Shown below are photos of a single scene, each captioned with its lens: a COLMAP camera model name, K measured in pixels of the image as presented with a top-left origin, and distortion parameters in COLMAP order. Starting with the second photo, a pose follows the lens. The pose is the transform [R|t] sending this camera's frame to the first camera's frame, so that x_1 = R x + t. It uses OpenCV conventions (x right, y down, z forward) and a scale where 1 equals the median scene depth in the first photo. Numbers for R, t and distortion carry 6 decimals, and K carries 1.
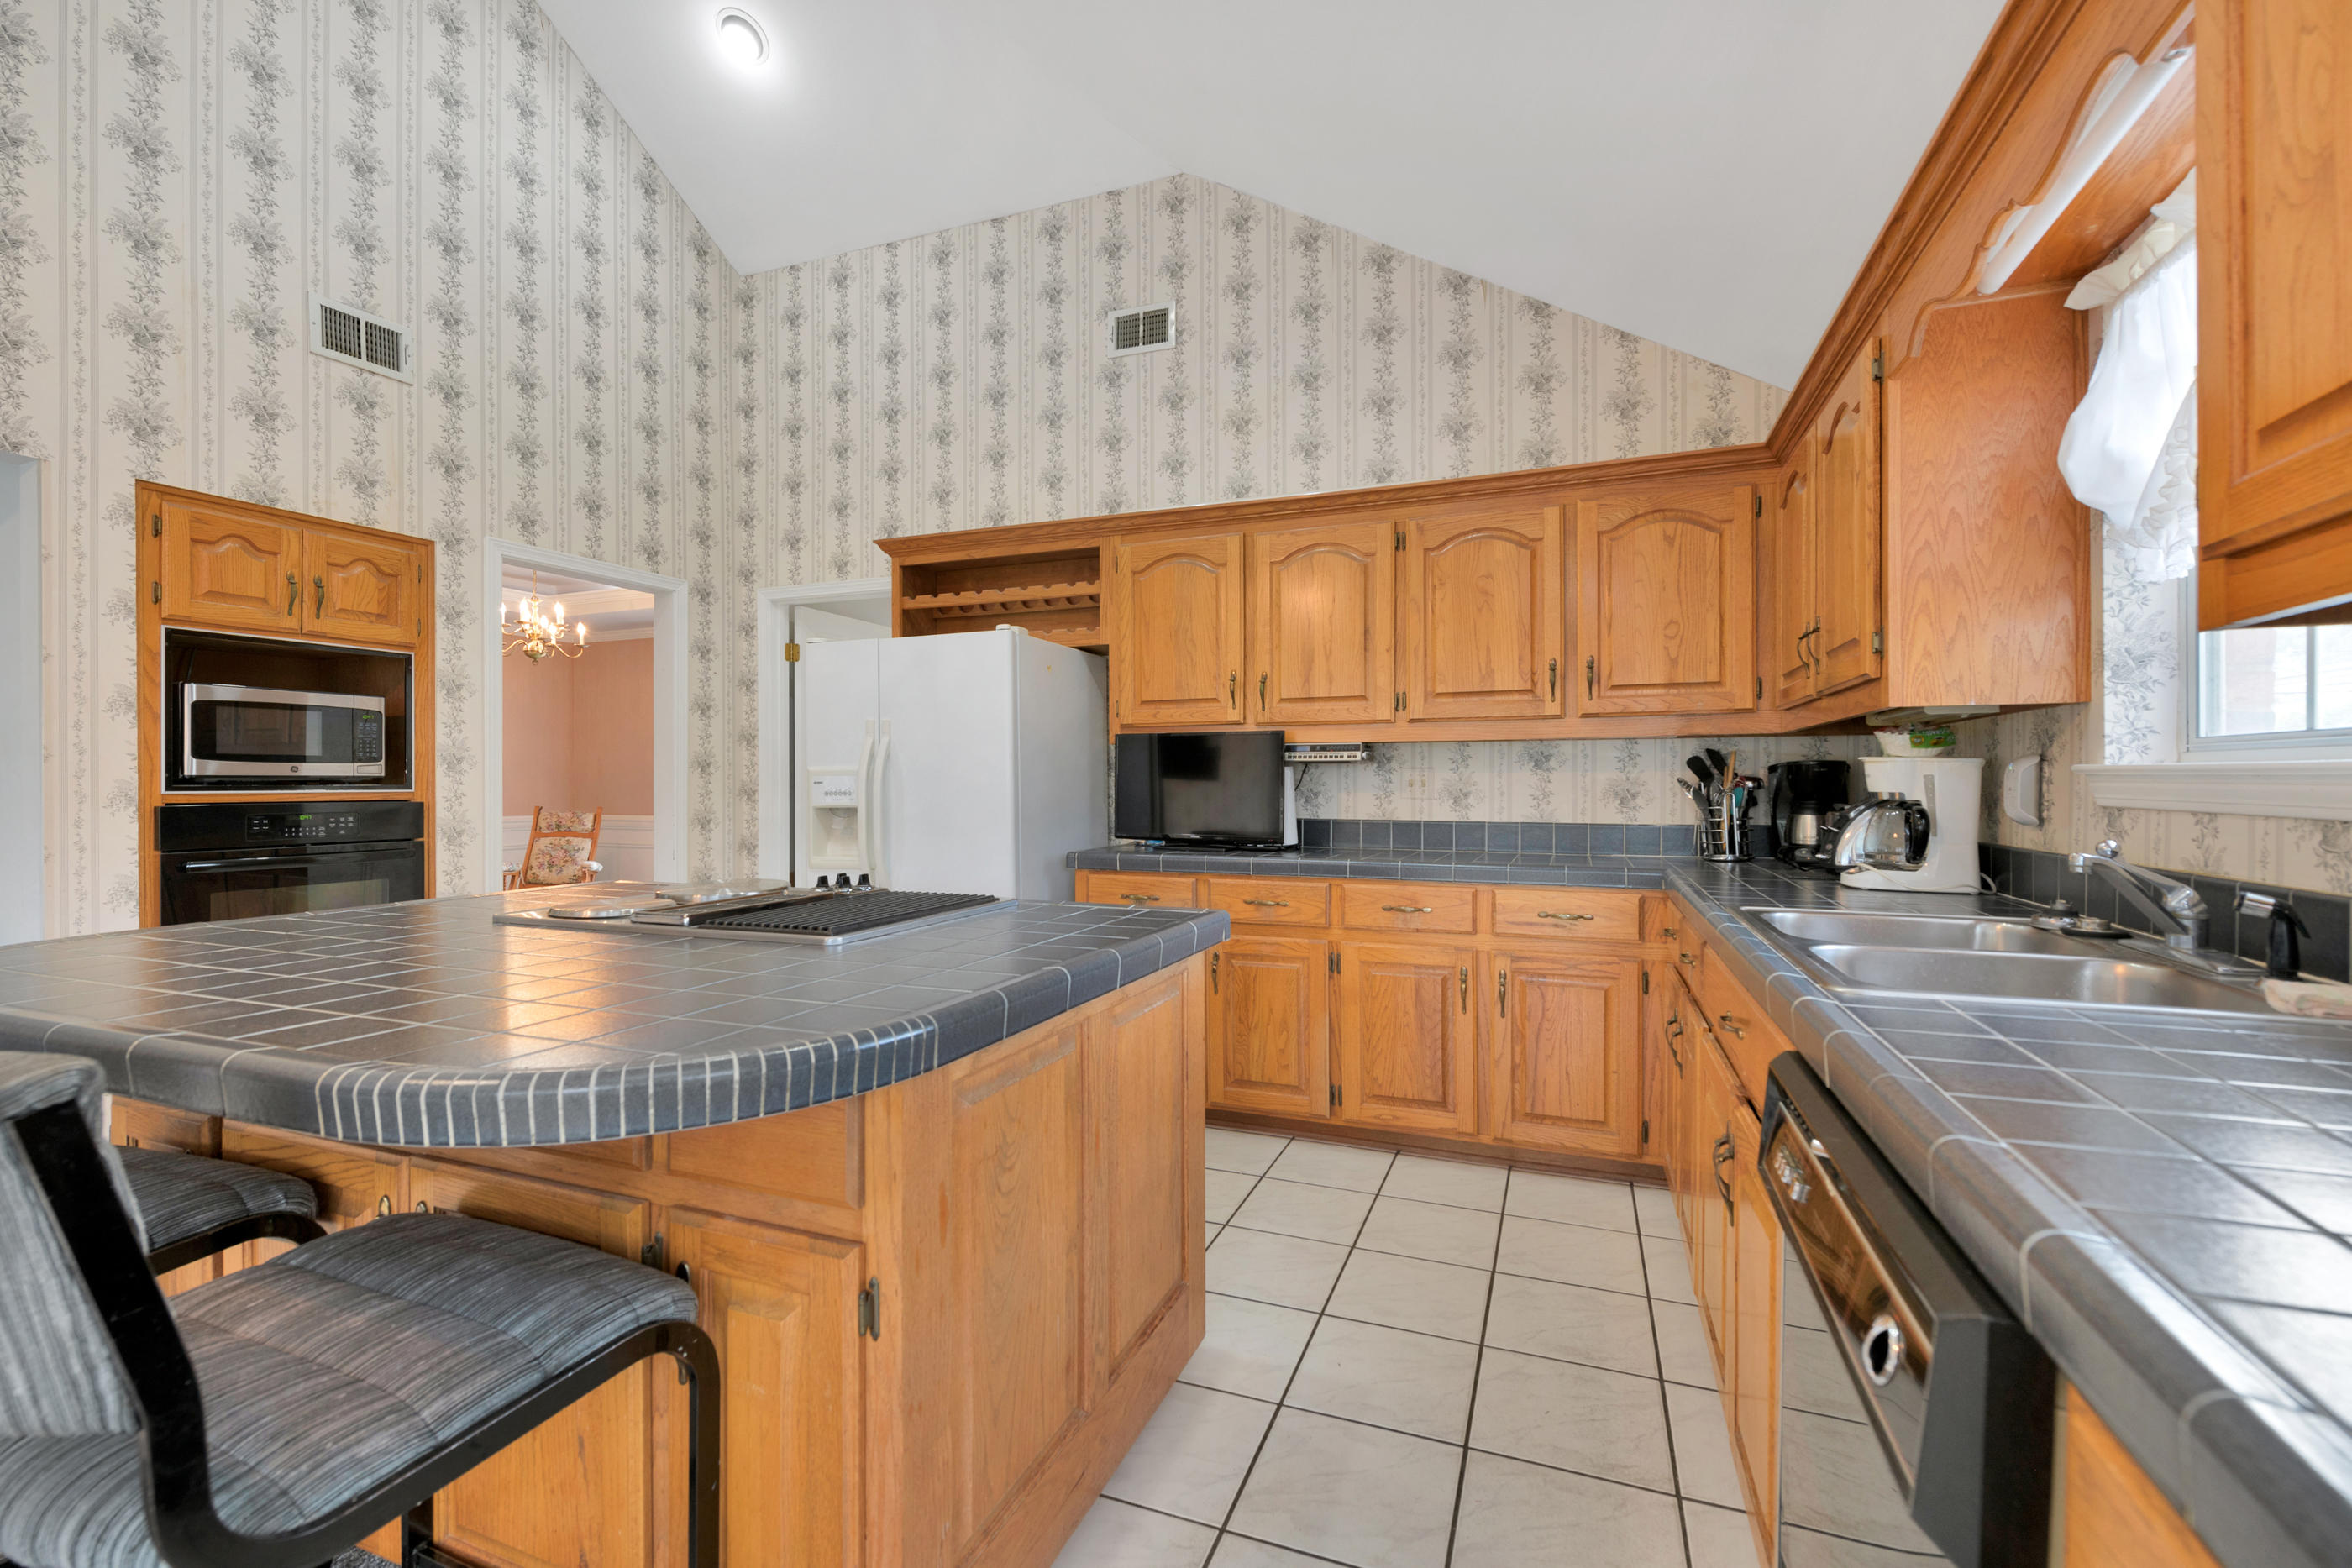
lens RADIAL K [[979.3, 0, 1102.9], [0, 979.3, 780.6], [0, 0, 1]] dist [0.001400, -0.003503]
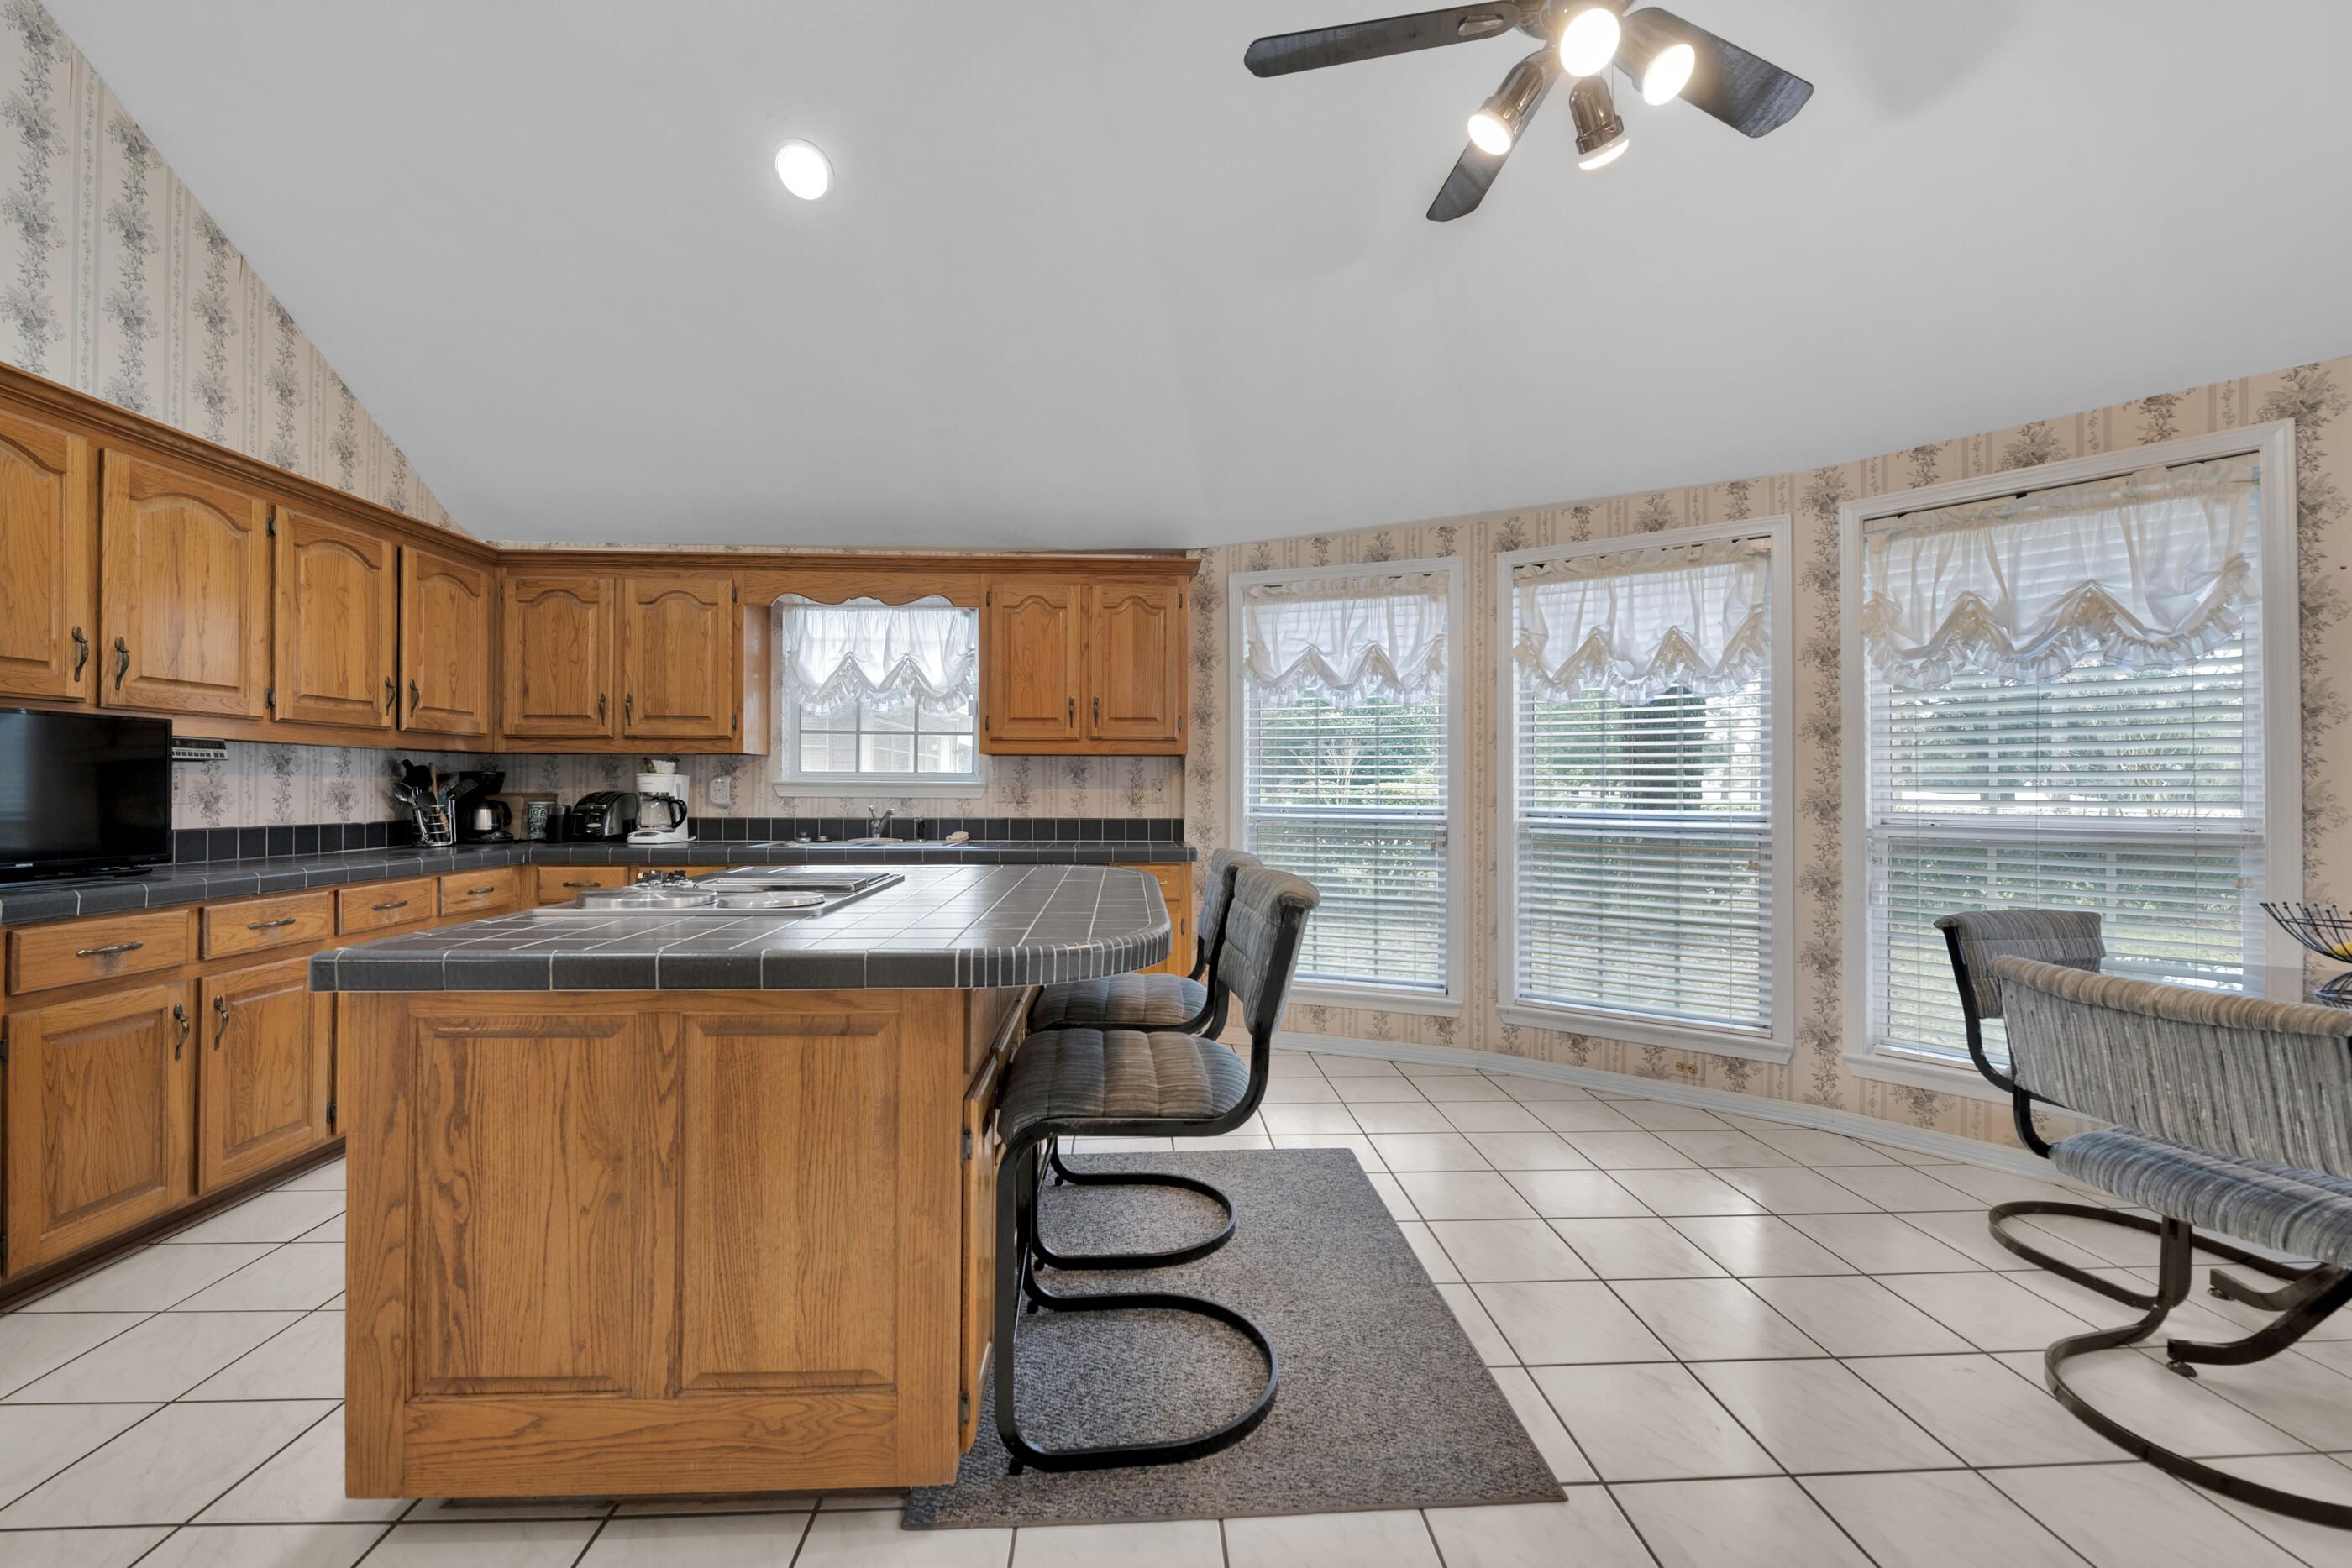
lens RADIAL K [[964.7, 0, 1176.0], [0, 964.7, 784.0], [0, 0, 1]] dist [0.001883, -0.004300]
pose [[-0.405199, 0.004553, 0.914217, -0.885516], [-0.004348, 0.999967, -0.006907, 0.003286], [-0.914218, -0.006773, -0.405166, 0.582822]]
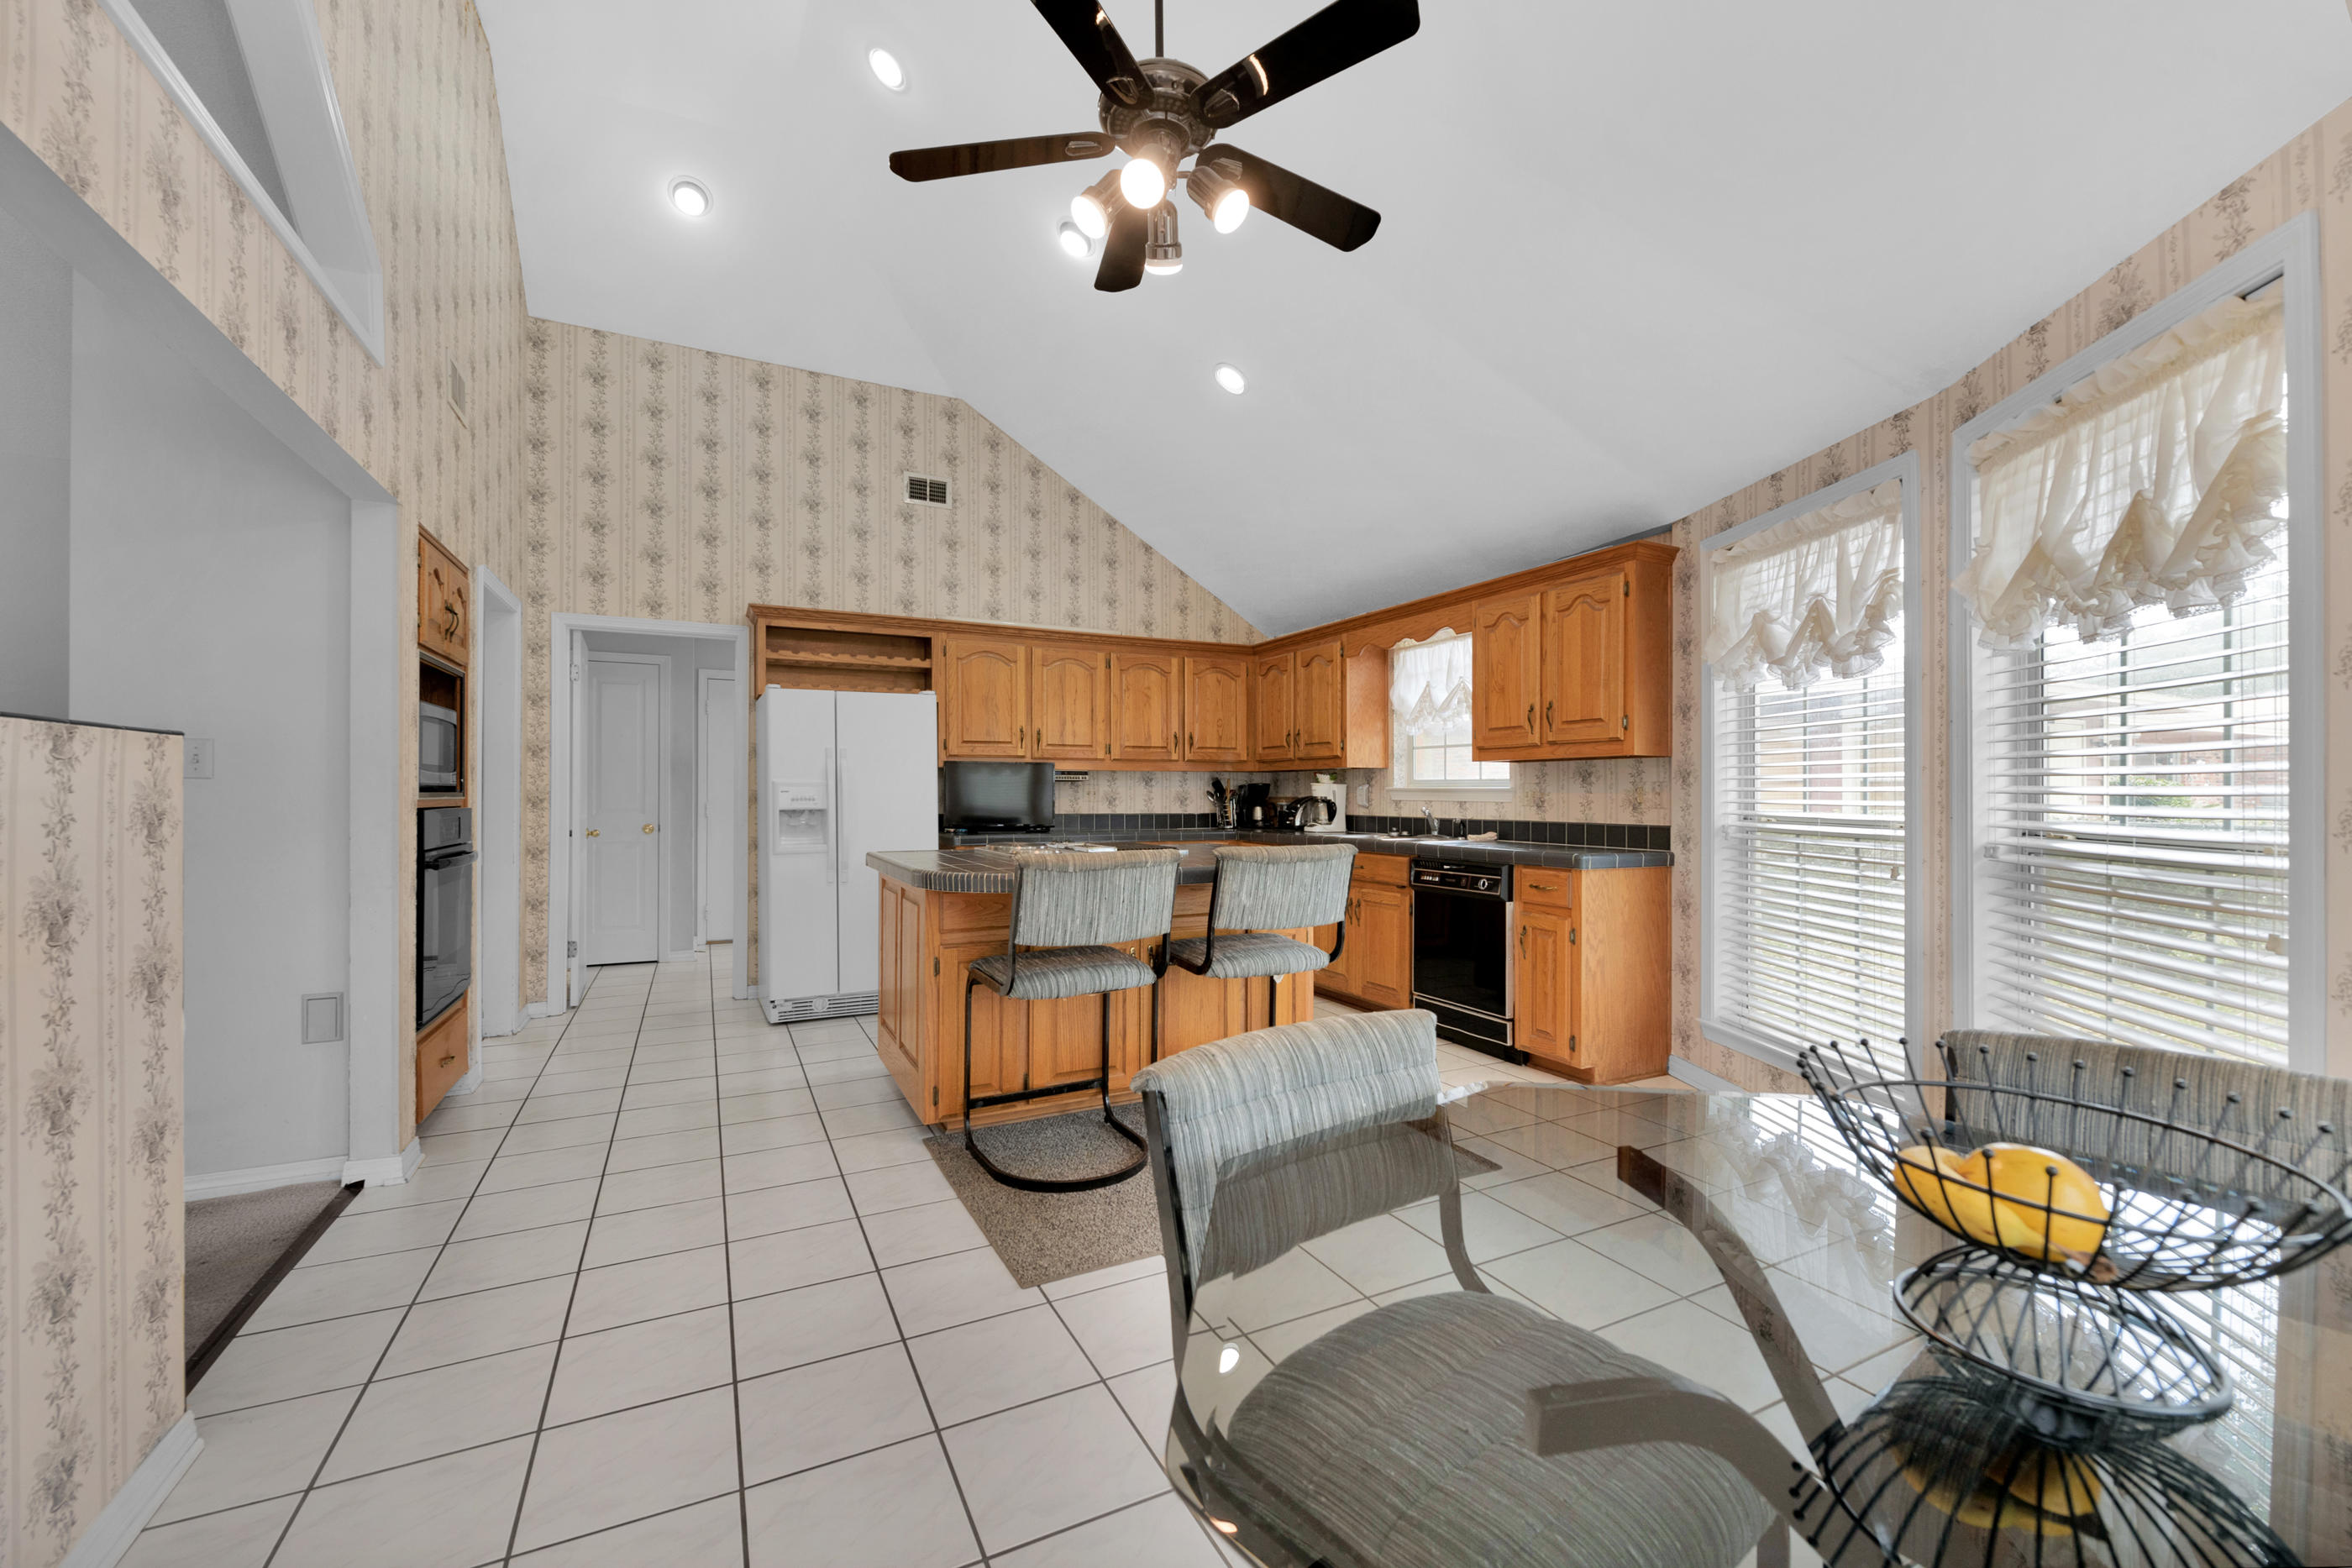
lens RADIAL K [[932.7, 0, 1176.0], [0, 932.7, 784.0], [0, 0, 1]] dist [-0.000149, -0.000113]
pose [[0.665254, 0.009779, 0.746553, -0.943352], [-0.002706, 0.999939, -0.010687, 0.004339], [-0.746612, 0.005090, 0.665240, -0.284032]]
